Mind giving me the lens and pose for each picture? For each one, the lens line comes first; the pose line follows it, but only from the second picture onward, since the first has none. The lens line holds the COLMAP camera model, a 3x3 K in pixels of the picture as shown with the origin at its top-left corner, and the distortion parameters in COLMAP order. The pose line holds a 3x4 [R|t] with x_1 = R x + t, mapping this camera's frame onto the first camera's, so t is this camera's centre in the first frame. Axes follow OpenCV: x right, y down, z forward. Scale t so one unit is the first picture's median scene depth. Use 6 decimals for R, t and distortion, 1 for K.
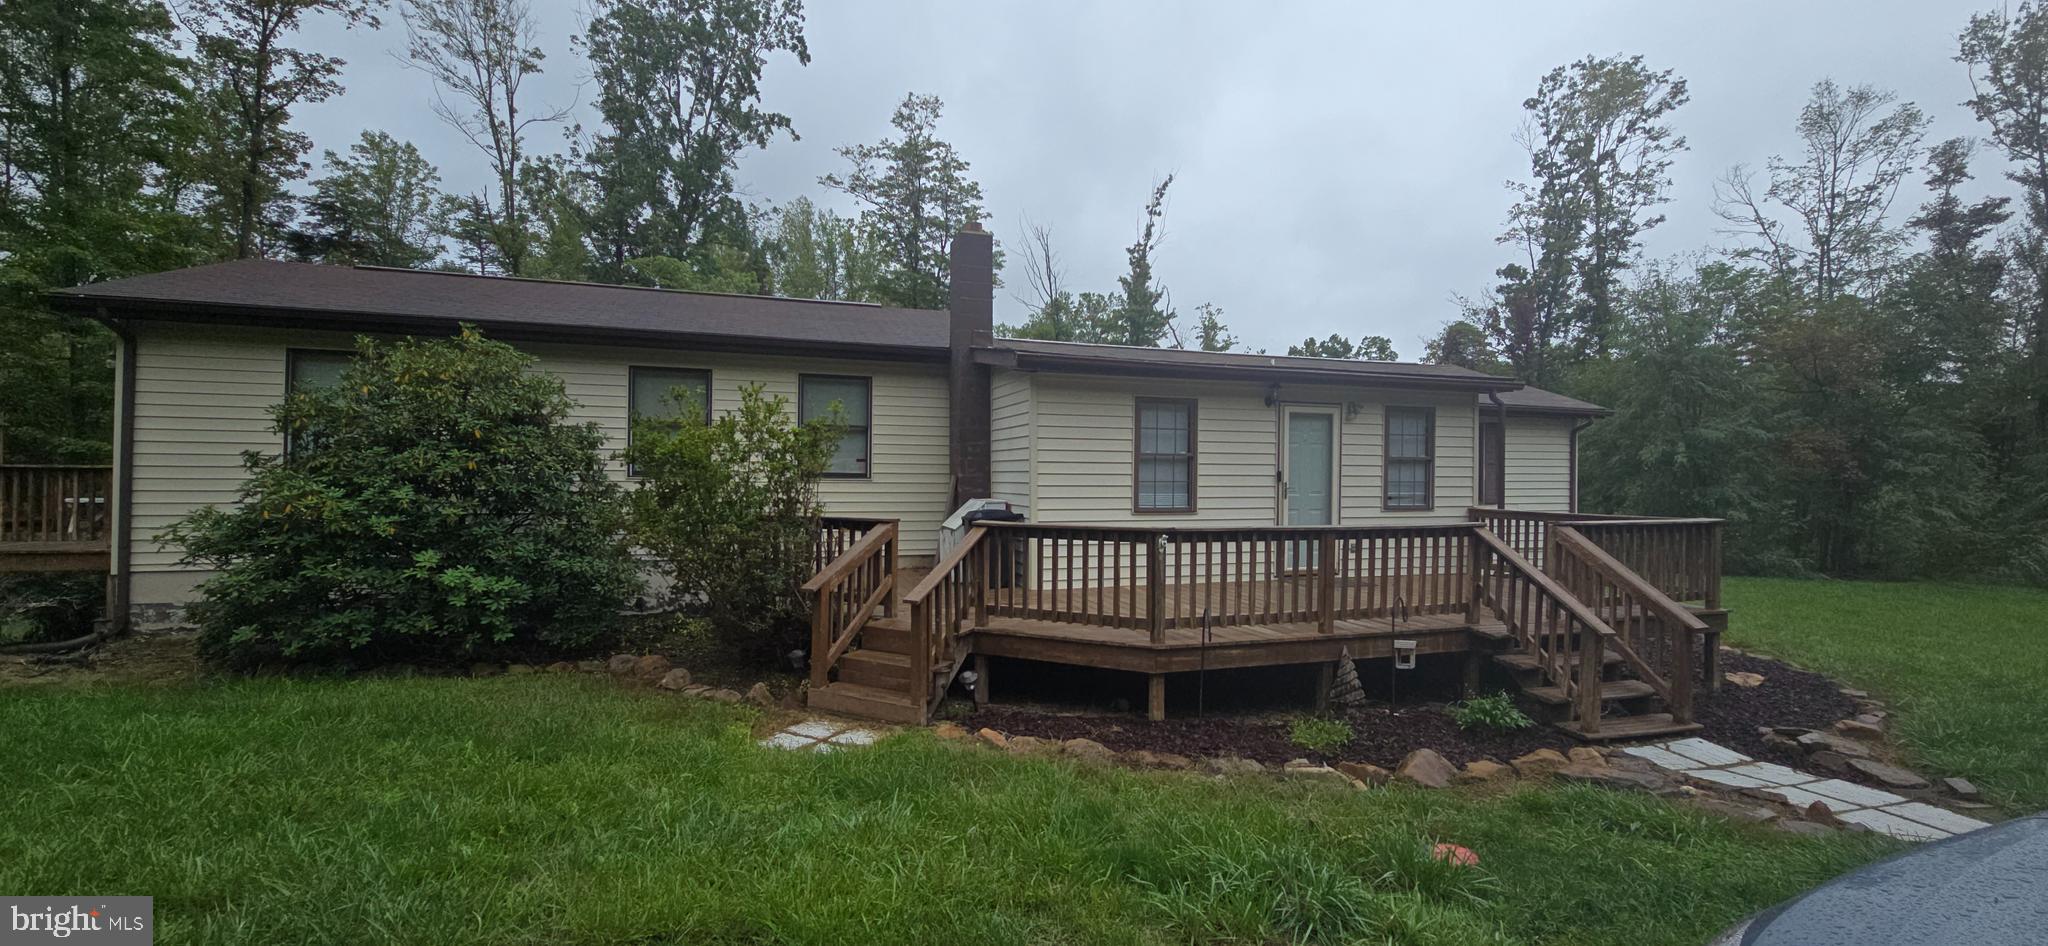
lens RADIAL K [[821.6, 0, 1000.9], [0, 821.6, 431.9], [0, 0, 1]] dist [0.020698, -0.010174]
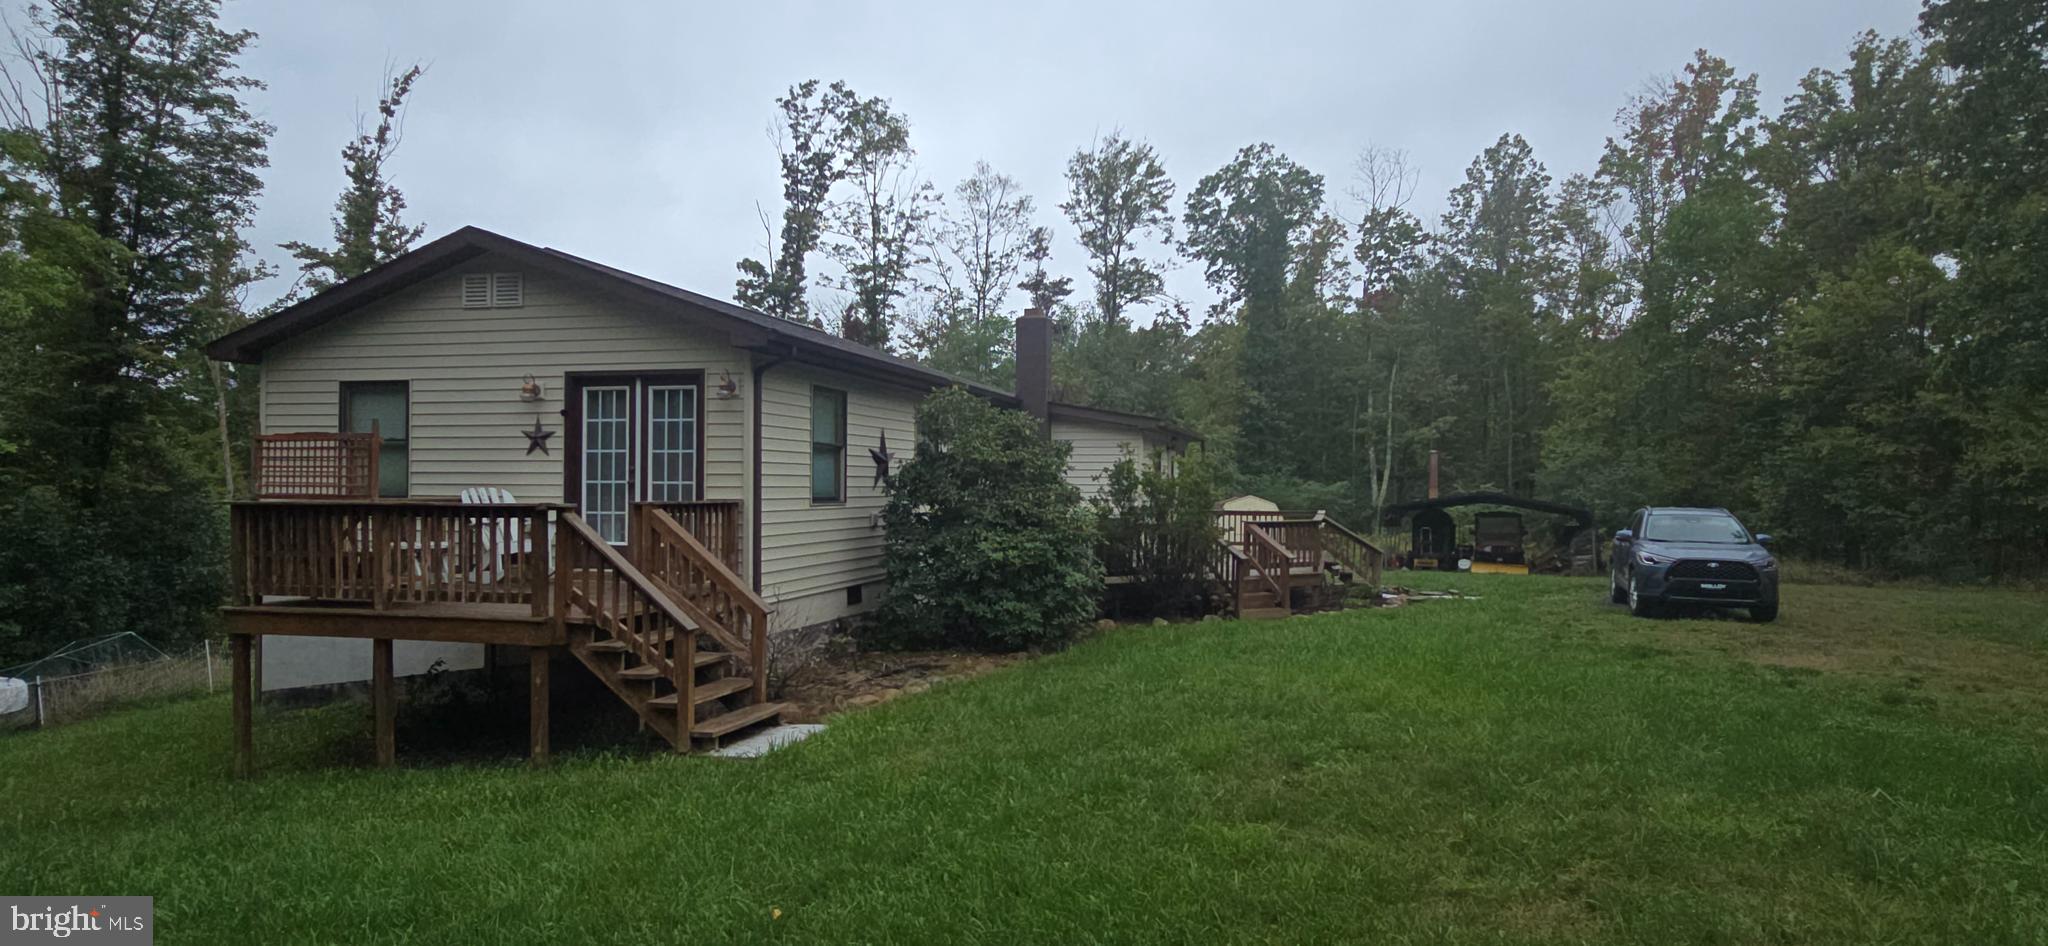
lens RADIAL K [[1420.6, 0, 1024.0], [0, 1420.6, 473.0], [0, 0, 1]] dist [-0.001138, -0.086515]
pose [[0.513962, 0.002097, 0.857810, -0.790726], [-0.051947, 0.998238, 0.028684, -0.026610], [-0.856238, -0.059303, 0.513165, -0.149902]]
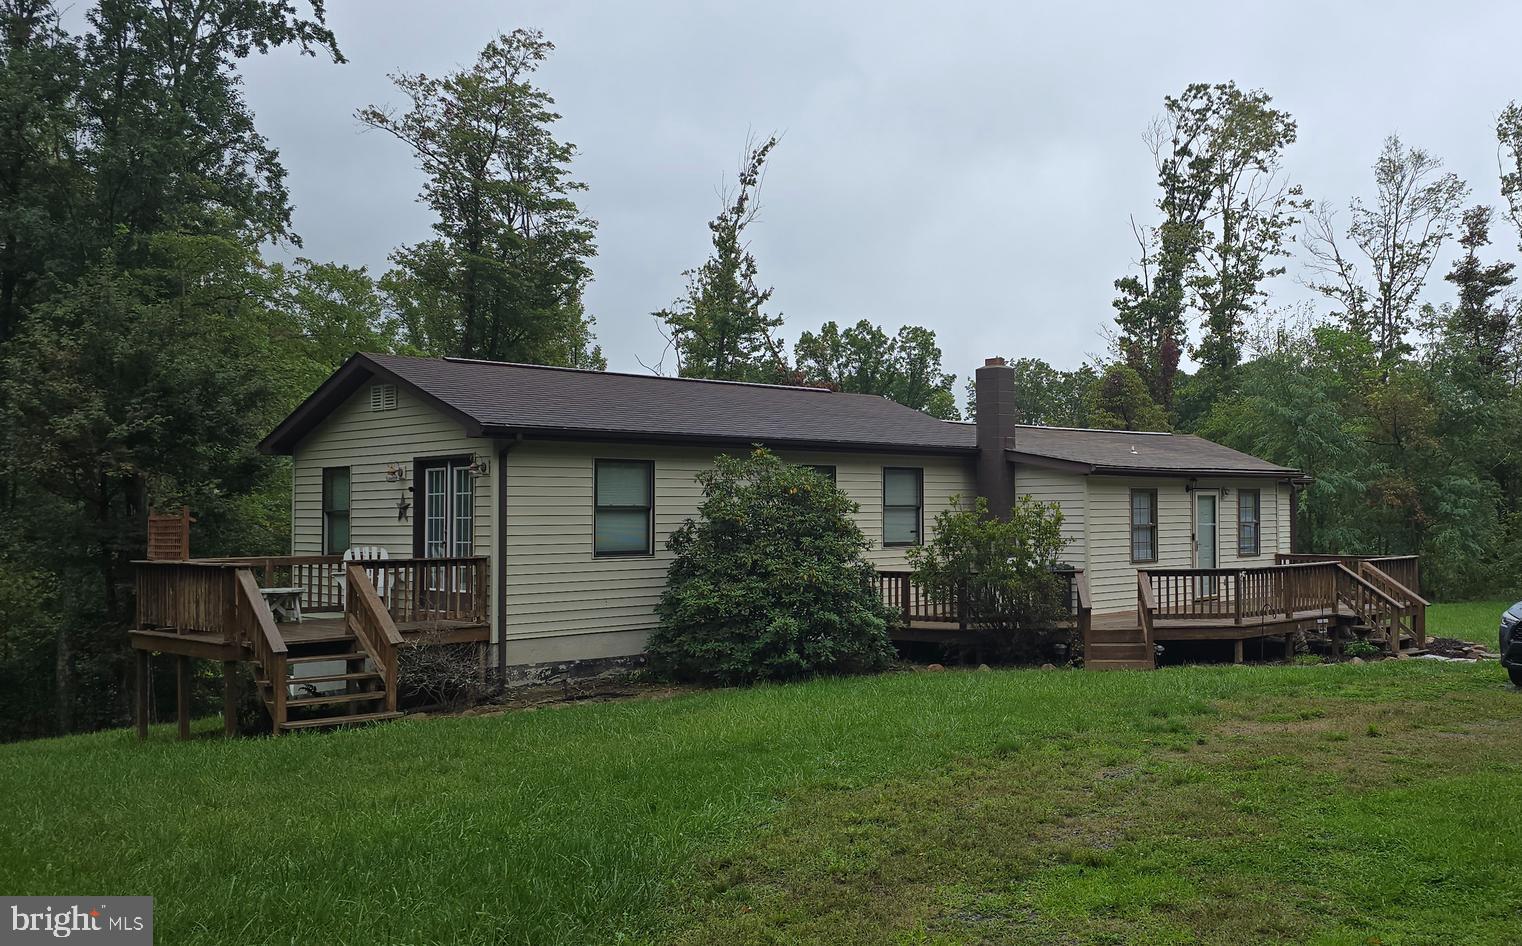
lens RADIAL K [[1582.4, 0, 761.0], [0, 1582.4, 473.0], [0, 0, 1]] dist [-0.012353, 0.015365]
pose [[0.899899, -0.007594, 0.436032, -0.620654], [-0.006768, 0.999485, 0.031375, -0.056316], [-0.436045, -0.031186, 0.899384, -0.479077]]
